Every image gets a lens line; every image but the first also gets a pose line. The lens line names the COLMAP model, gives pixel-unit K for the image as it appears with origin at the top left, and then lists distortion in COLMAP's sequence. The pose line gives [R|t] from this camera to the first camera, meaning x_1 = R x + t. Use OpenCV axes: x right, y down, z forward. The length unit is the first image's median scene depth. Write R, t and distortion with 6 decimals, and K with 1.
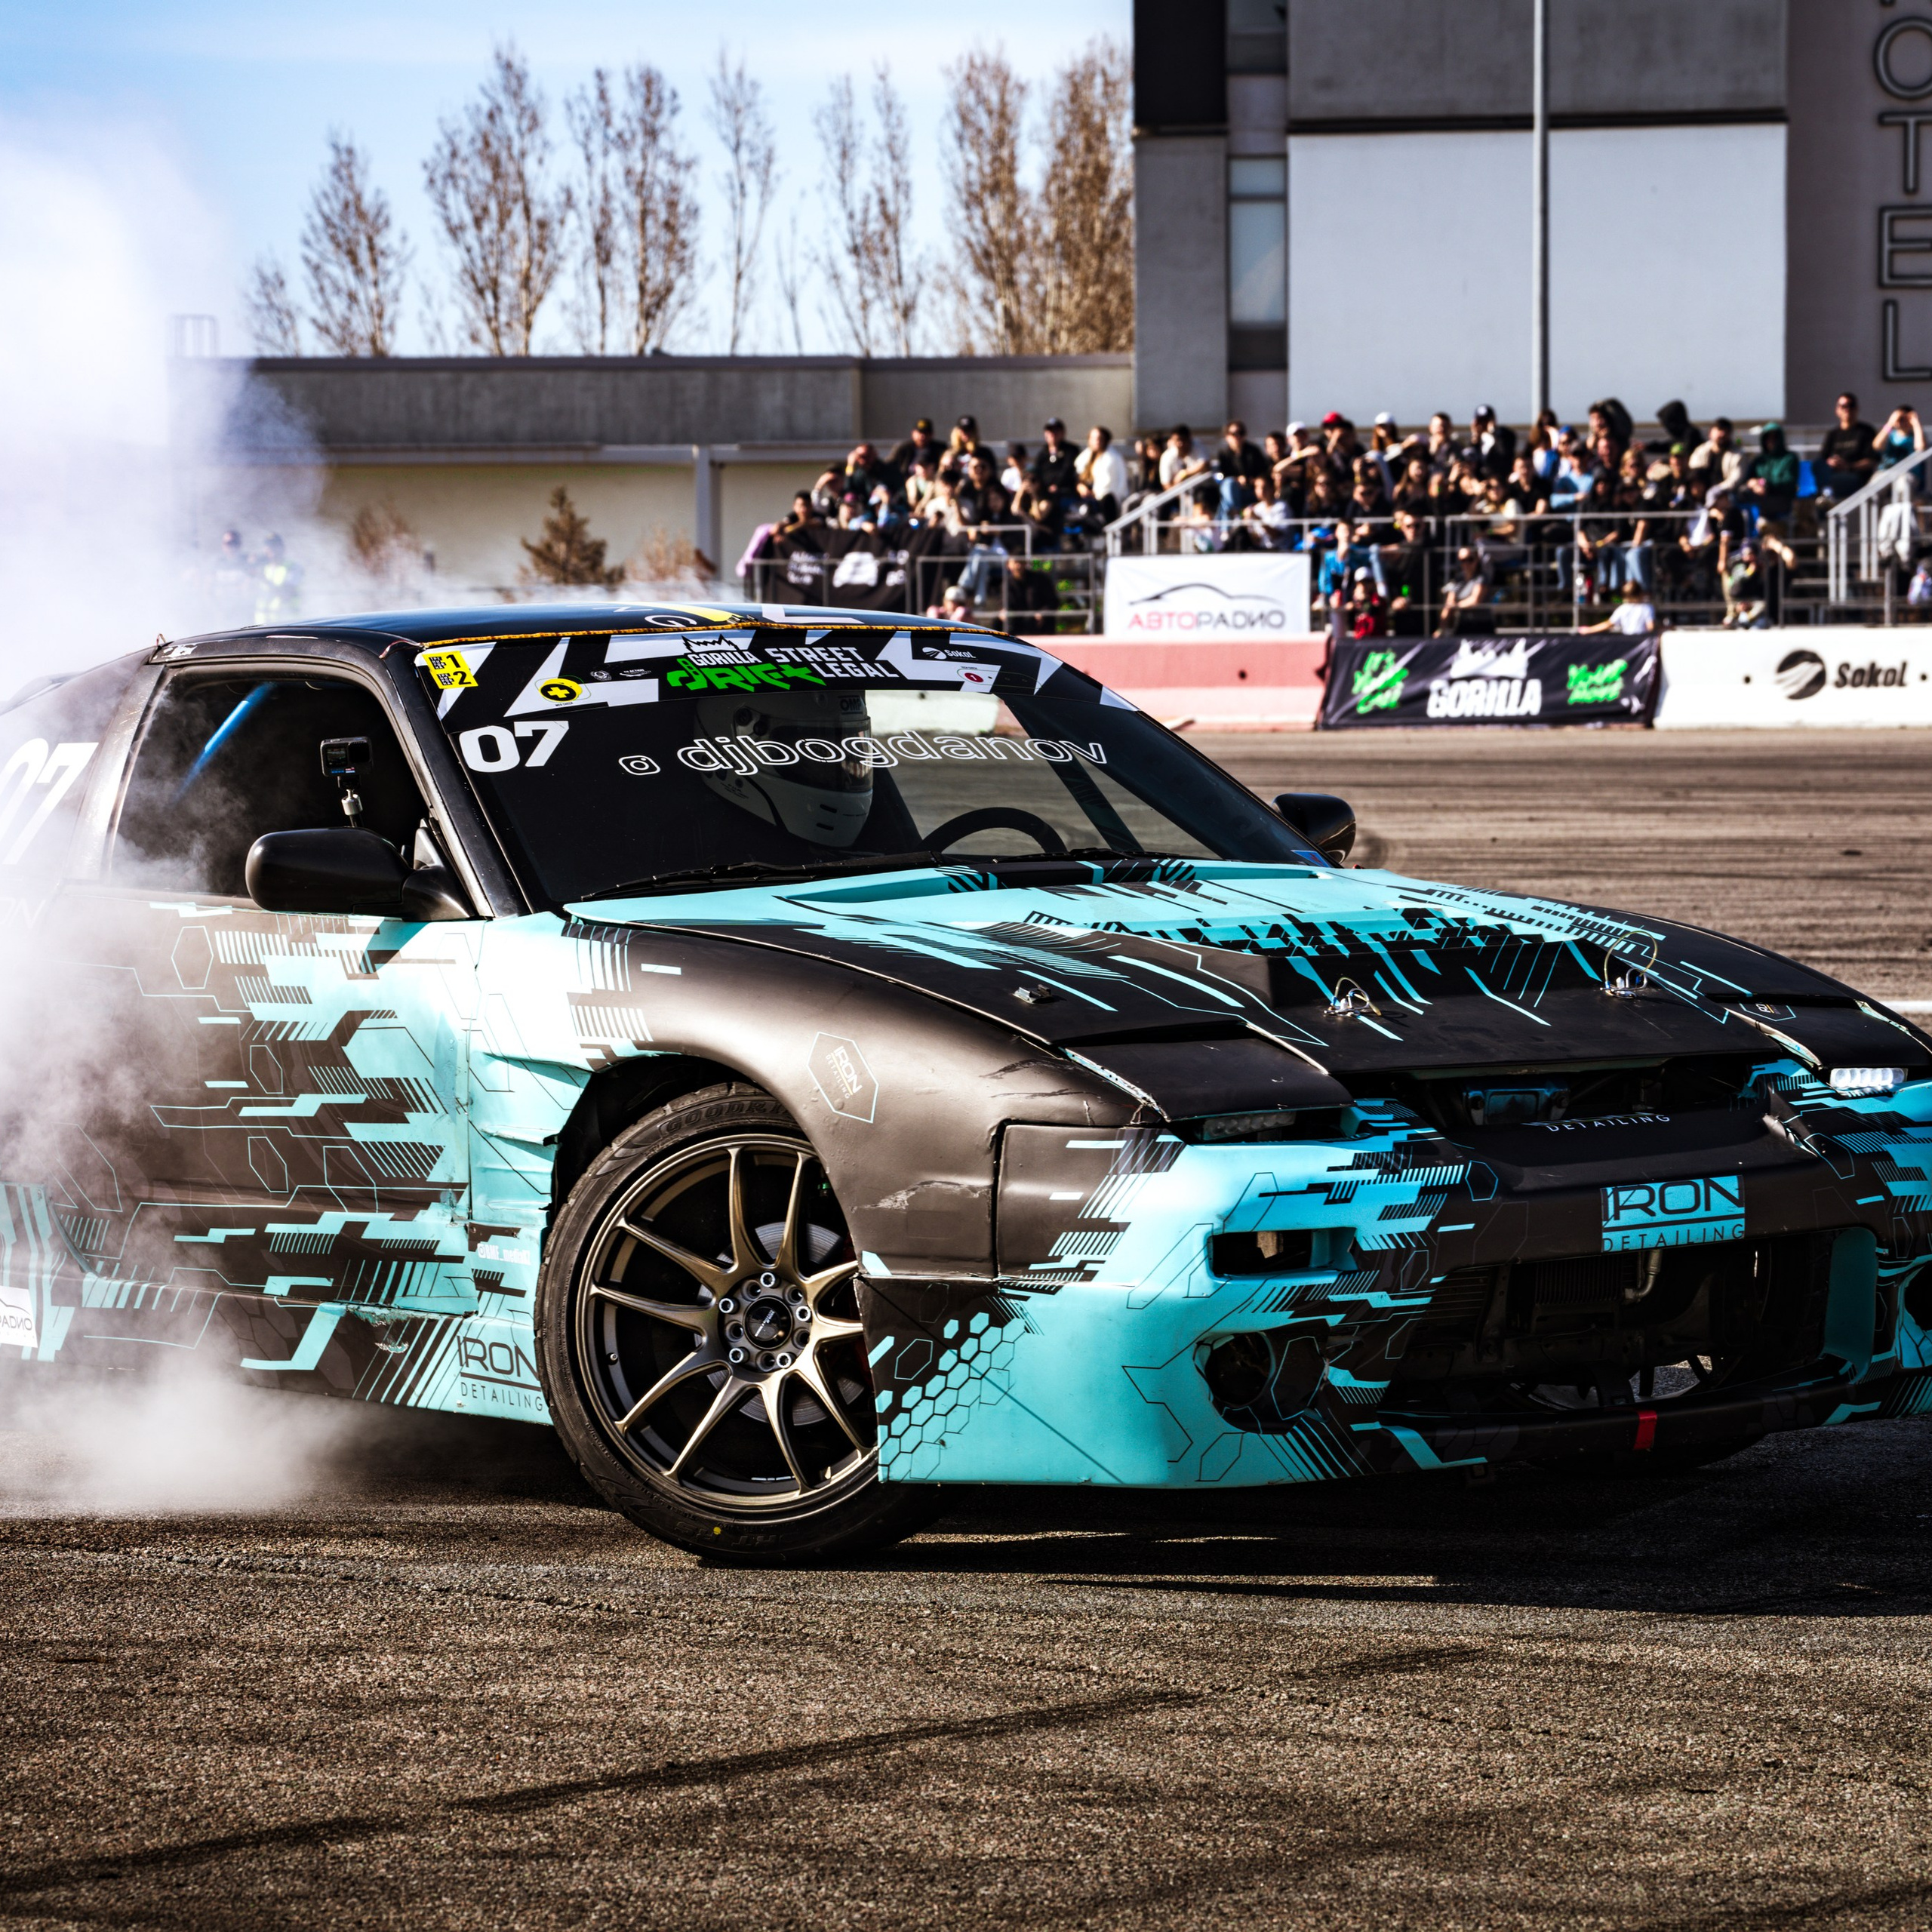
lens RADIAL K [[8190.3, 0, 968.7], [0, 8190.3, 962.4], [0, 0, 1]] dist [0.697005, 0.000000]
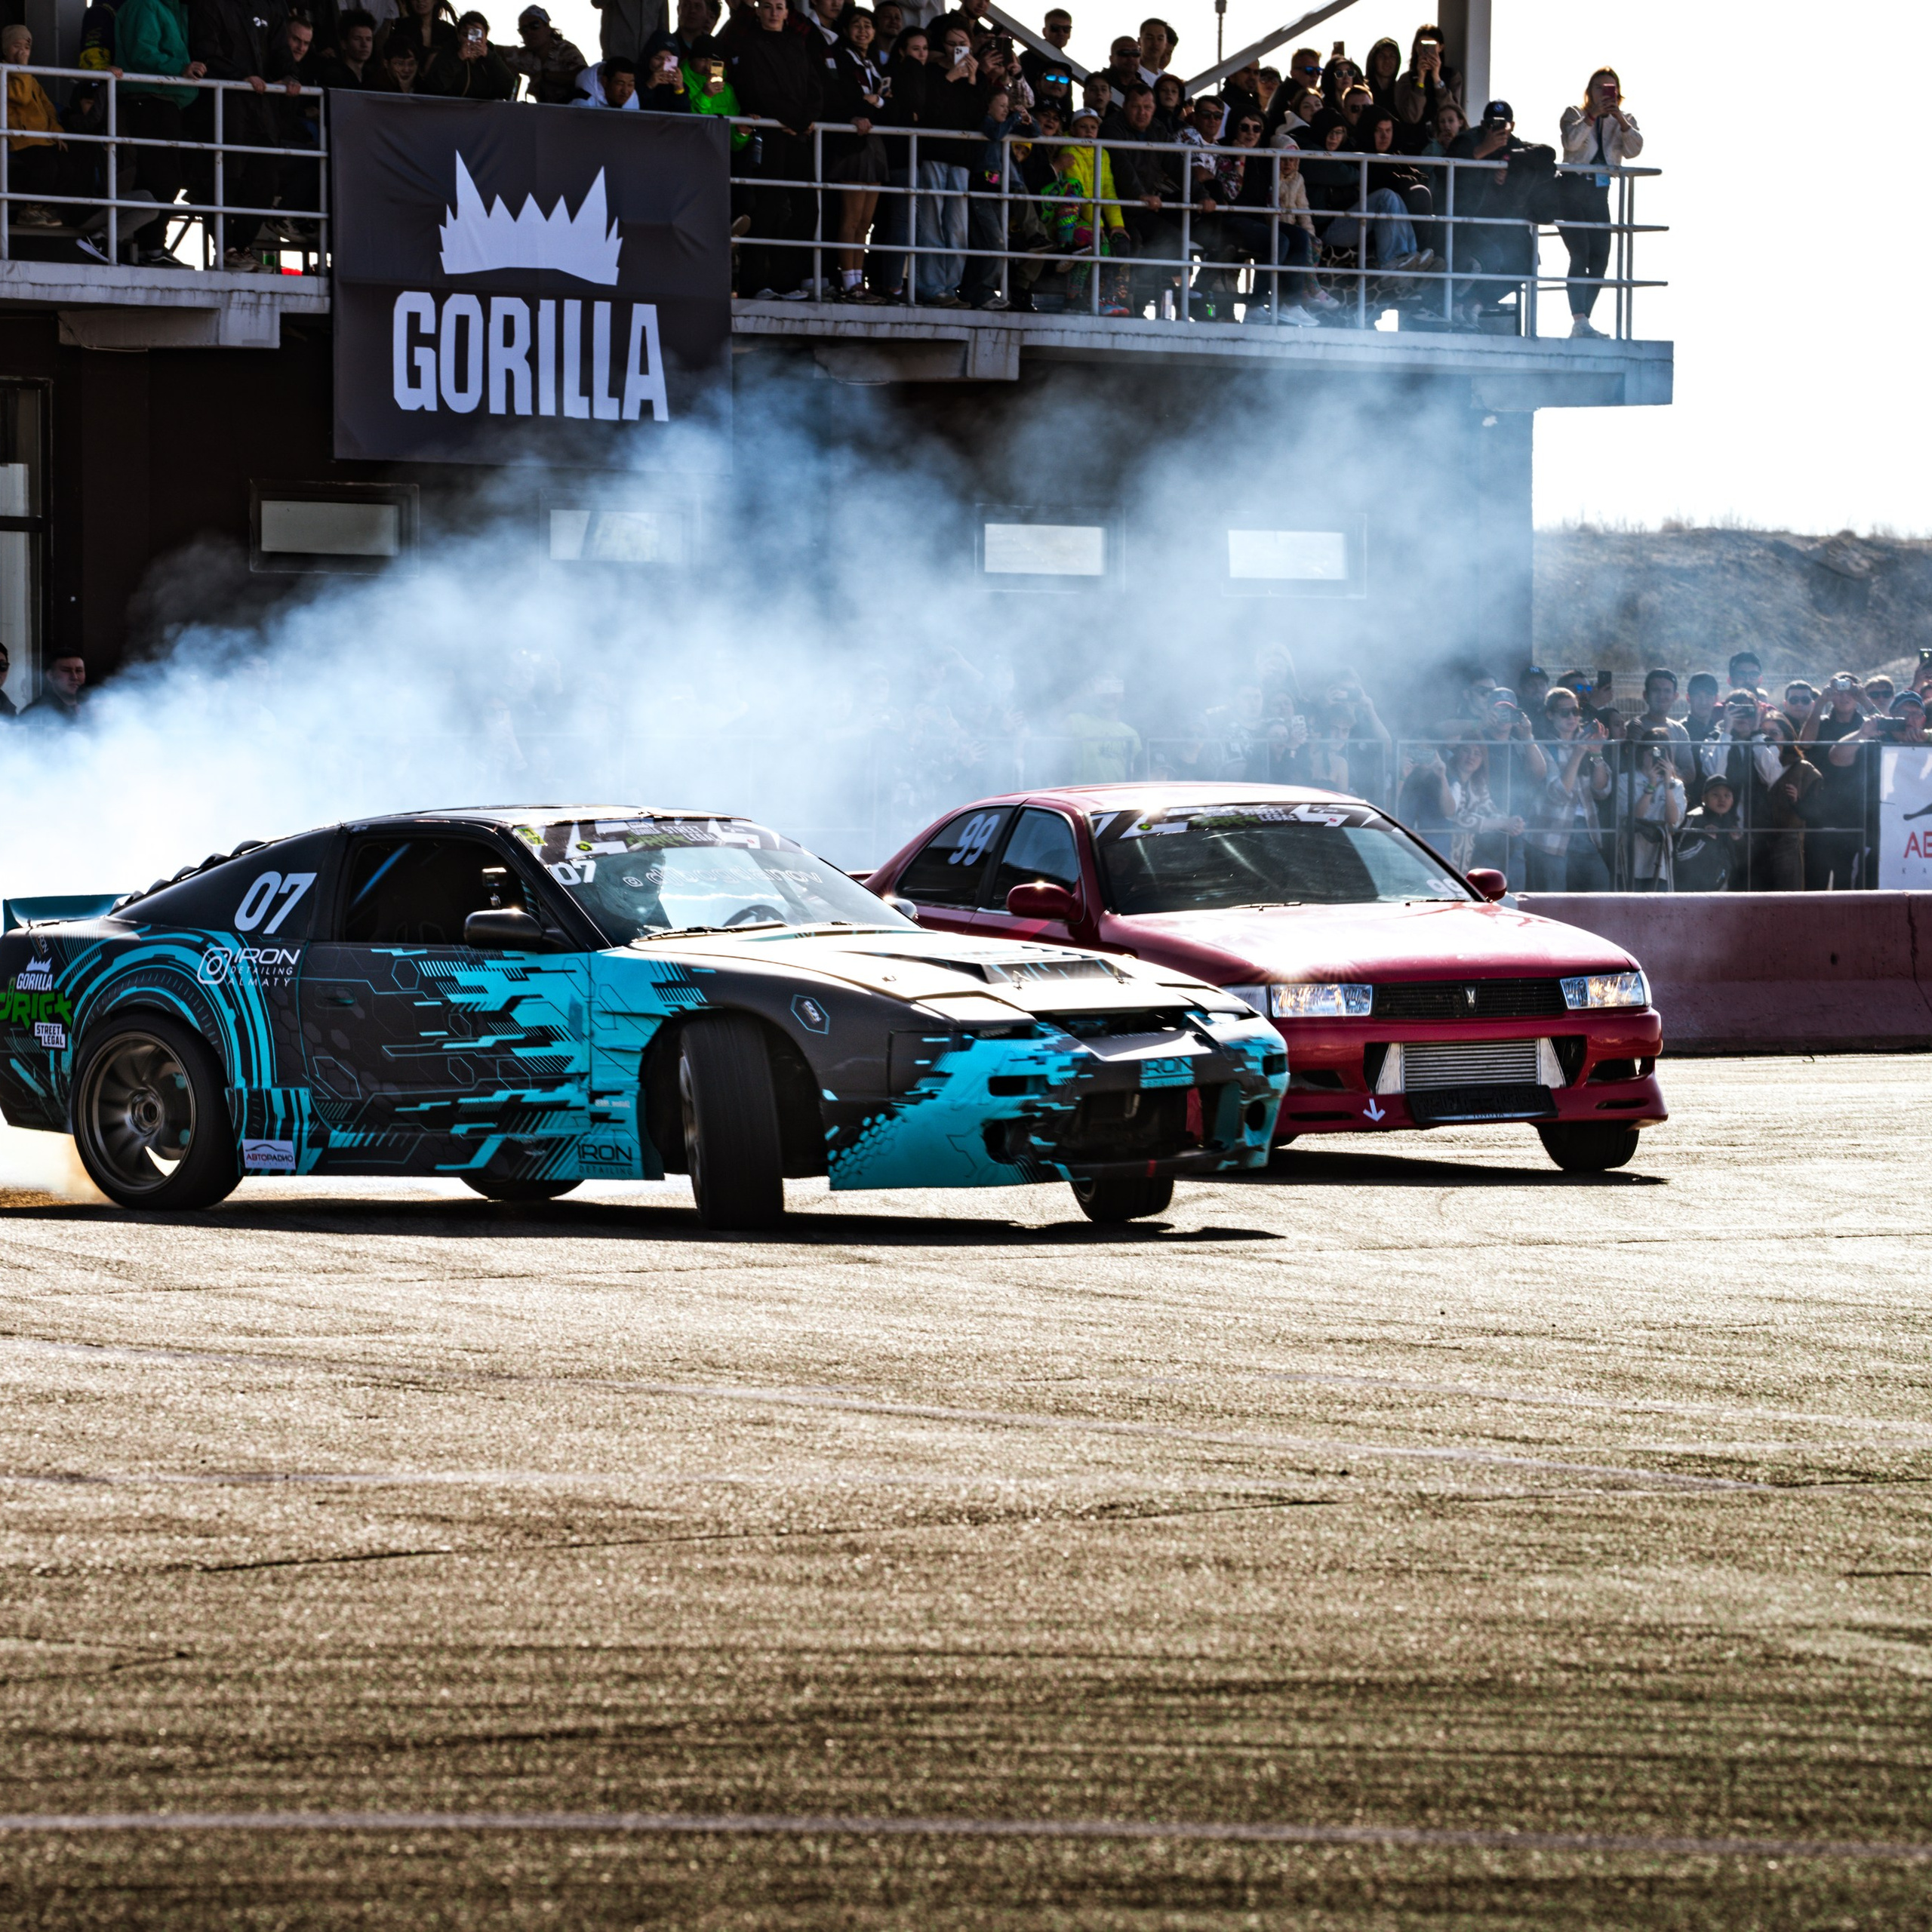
lens RADIAL K [[11861.4, 0, 967.4], [0, 11861.4, 962.2], [0, 0, 1]] dist [0.527633, 0.000000]
pose [[0.977430, 0.000433, 0.211257, -0.627012], [0.005456, 0.999613, -0.027292, 0.084040], [-0.211187, 0.027829, 0.977049, -2.089985]]
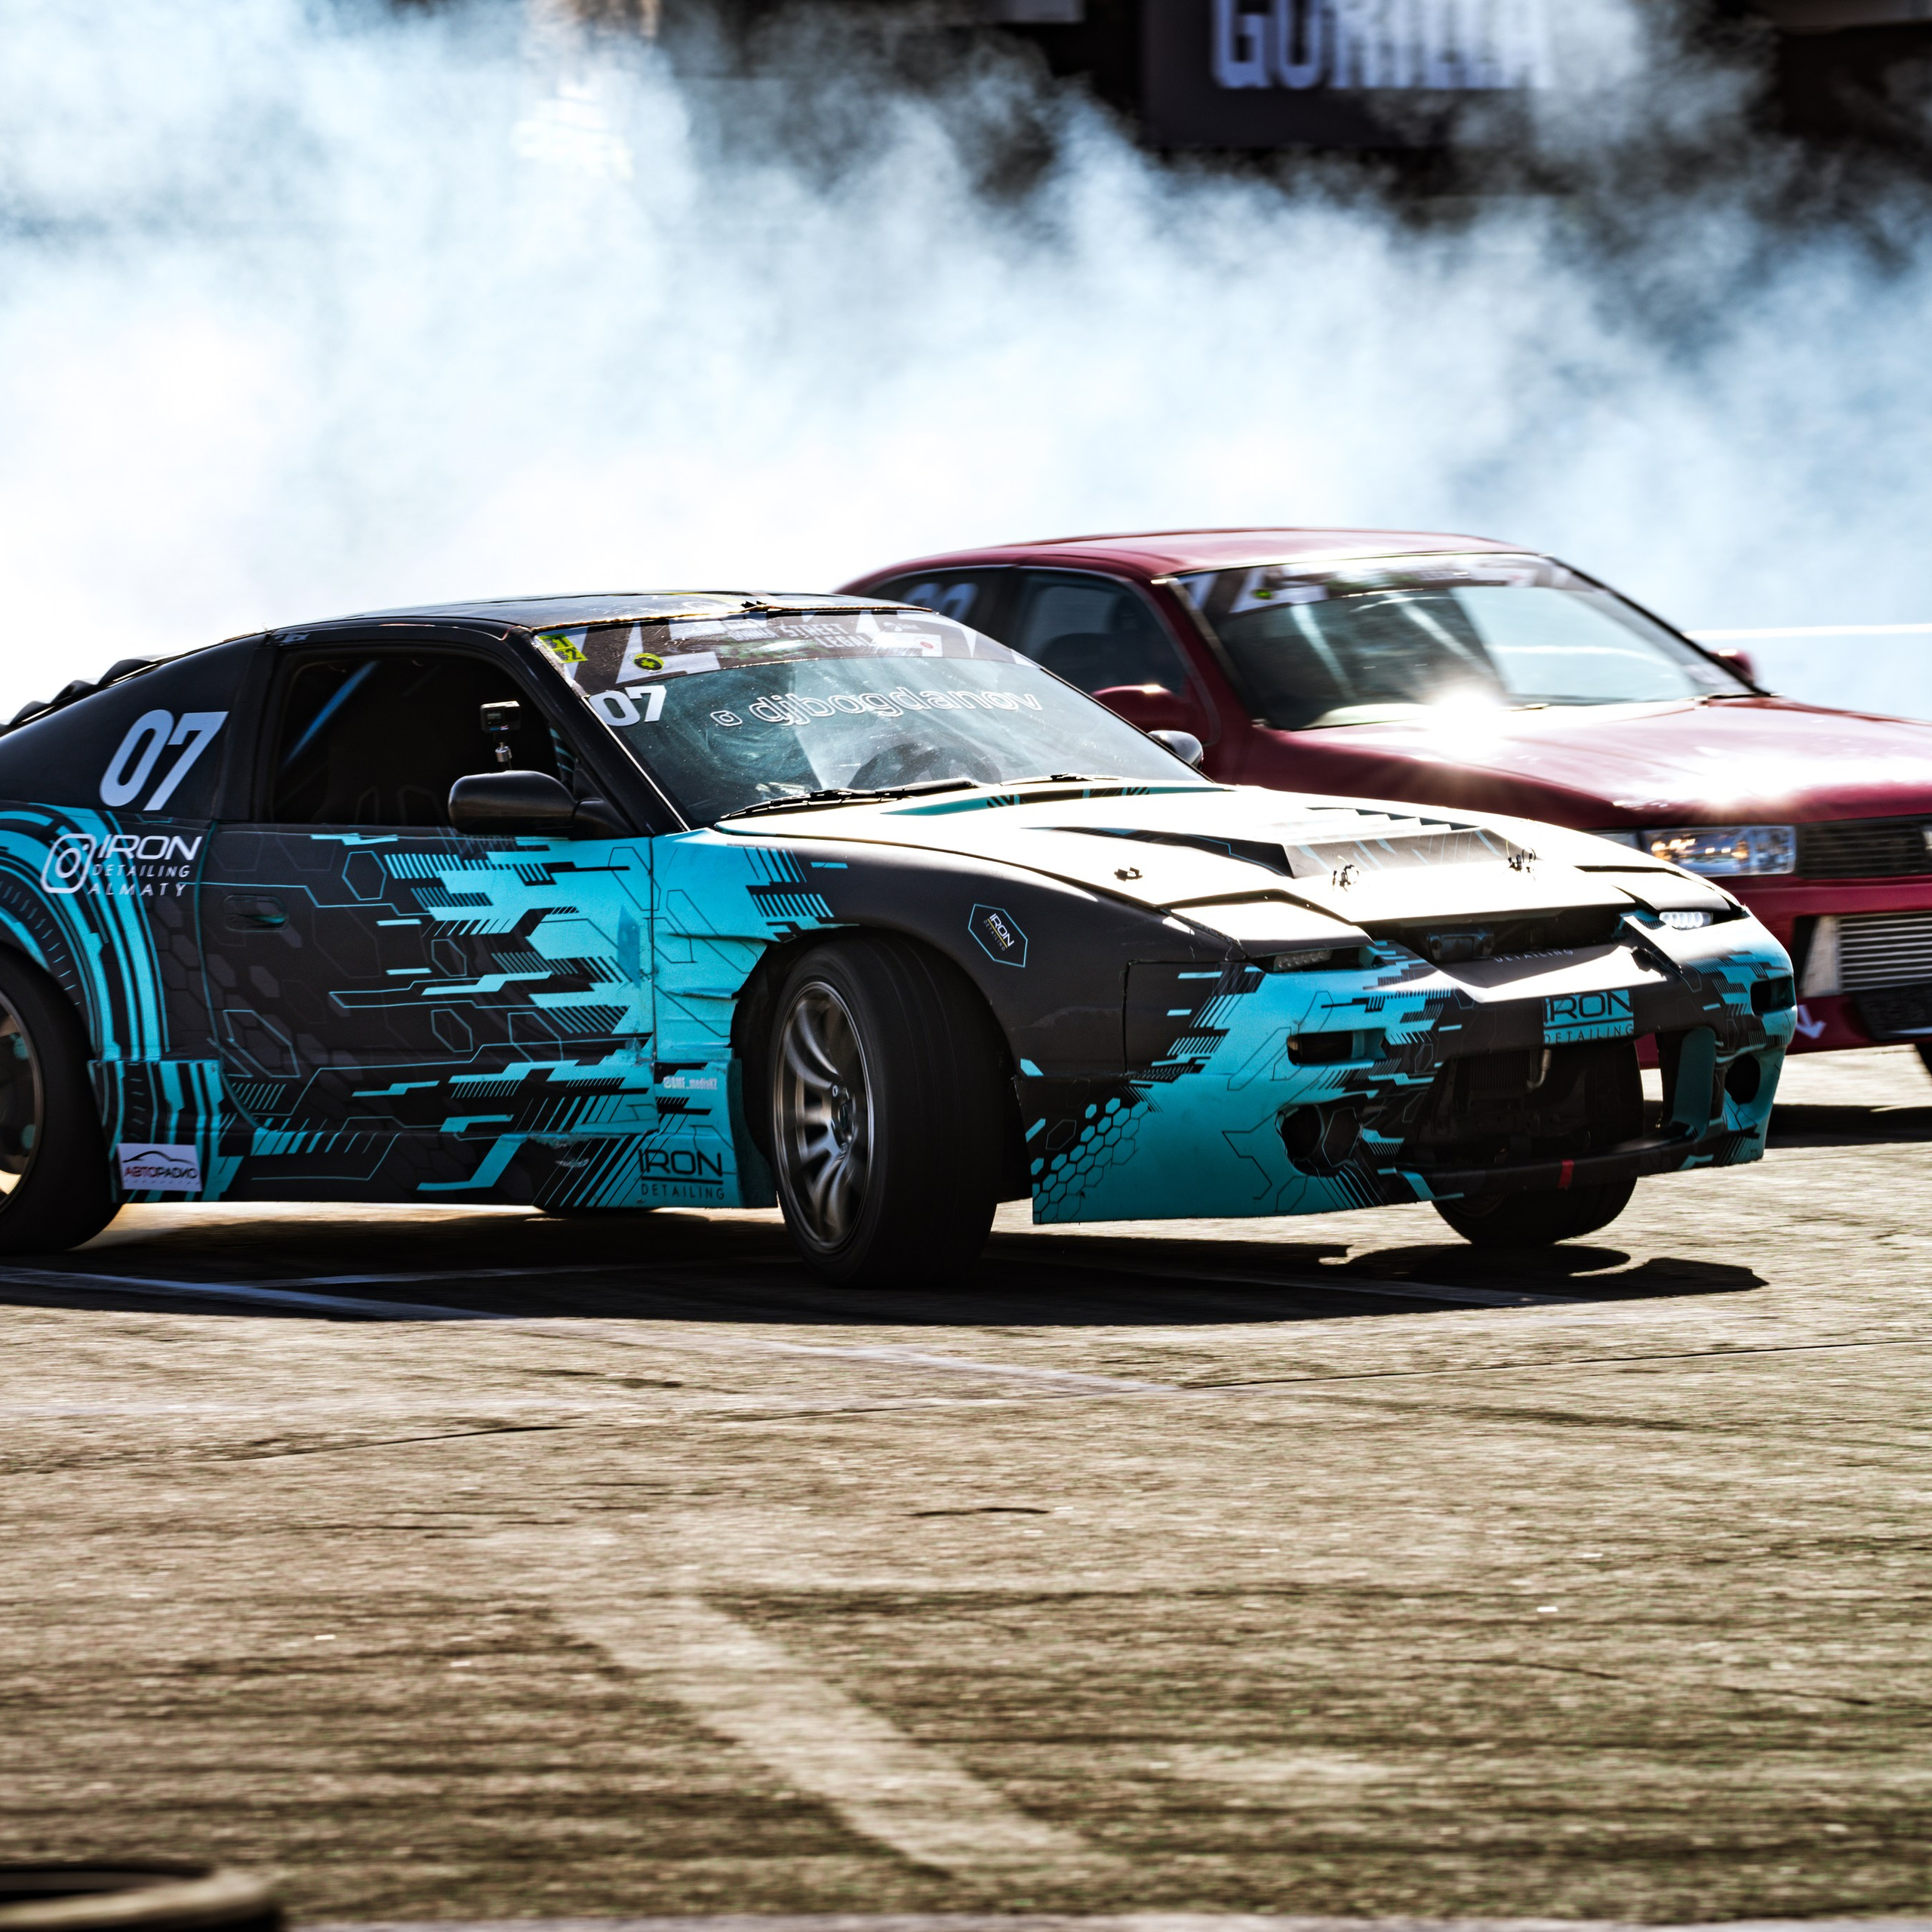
lens RADIAL K [[14069.6, 0, 974.1], [0, 14069.6, 986.3], [0, 0, 1]] dist [2.256343, 0.000000]
pose [[0.986528, -0.025234, 0.161635, -0.380139], [0.026433, 0.999637, -0.005268, 0.032811], [-0.161444, 0.009469, 0.986837, -1.271853]]
